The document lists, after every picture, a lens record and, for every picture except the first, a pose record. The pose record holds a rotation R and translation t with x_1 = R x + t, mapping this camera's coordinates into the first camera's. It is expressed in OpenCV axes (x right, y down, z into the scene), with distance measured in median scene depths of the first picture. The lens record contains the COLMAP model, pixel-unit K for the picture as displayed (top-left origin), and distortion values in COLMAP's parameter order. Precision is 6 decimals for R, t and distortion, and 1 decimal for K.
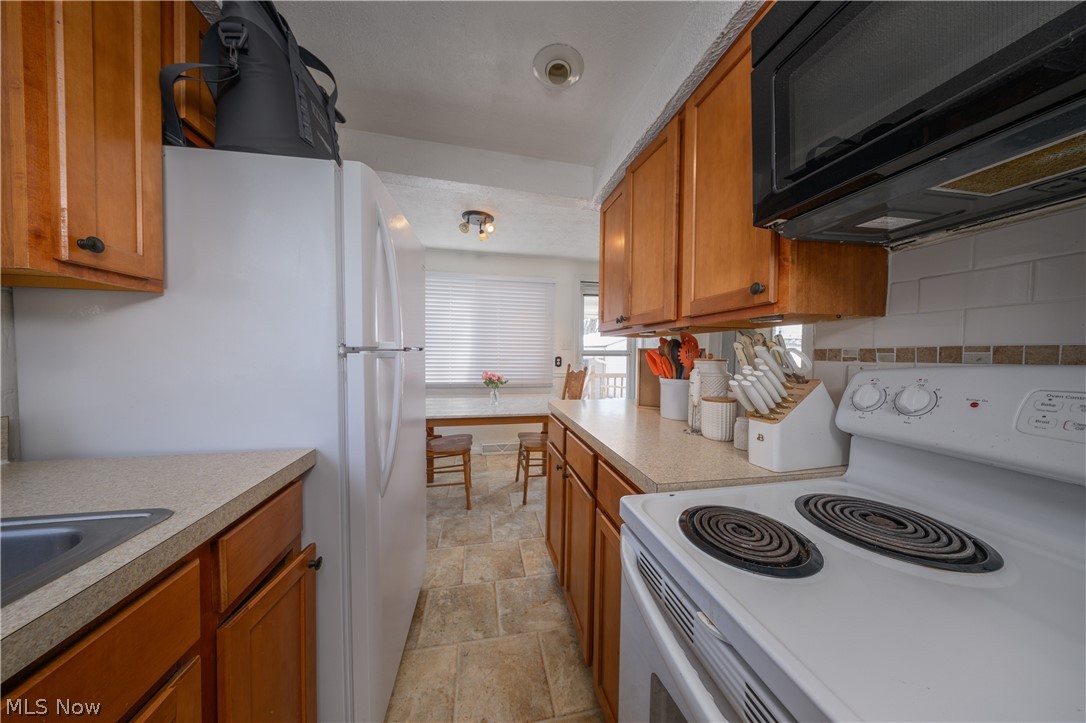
lens RADIAL K [[321.7, 0, 543.0], [0, 321.7, 361.5], [0, 0, 1]] dist [0.006357, -0.000070]
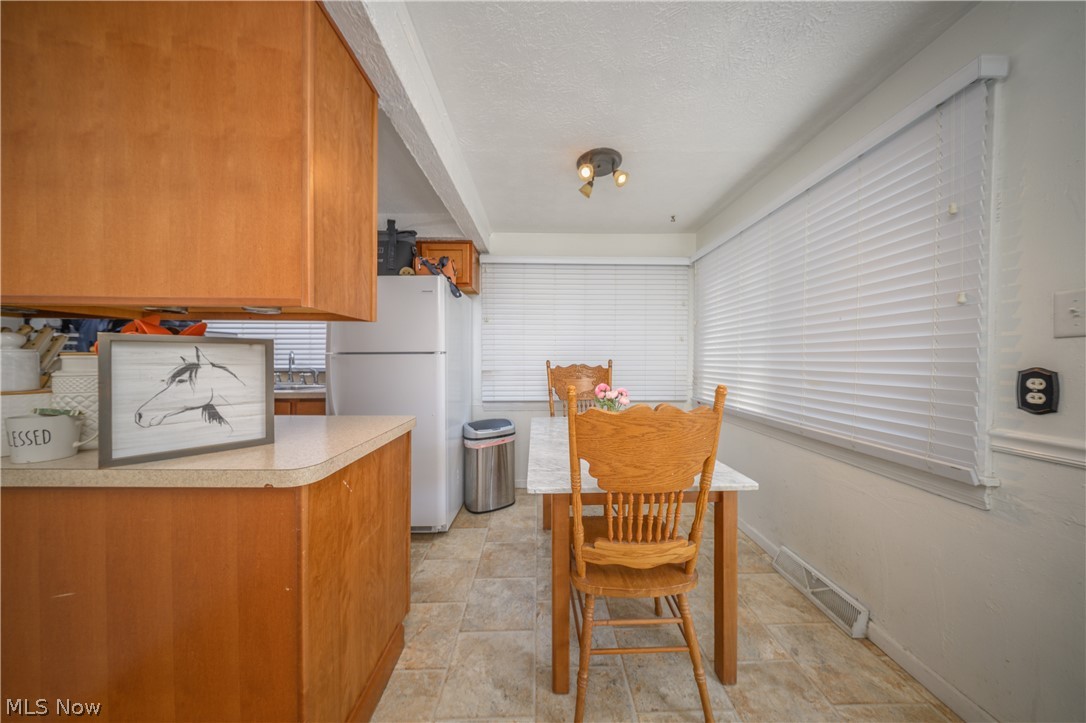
lens RADIAL K [[321.7, 0, 543.0], [0, 321.7, 361.5], [0, 0, 1]] dist [0.006357, -0.000070]
pose [[-0.192708, -0.002772, -0.981252, 0.437240], [-0.023550, 0.999721, 0.001801, -0.016121], [0.980973, 0.023455, -0.192720, 0.885600]]
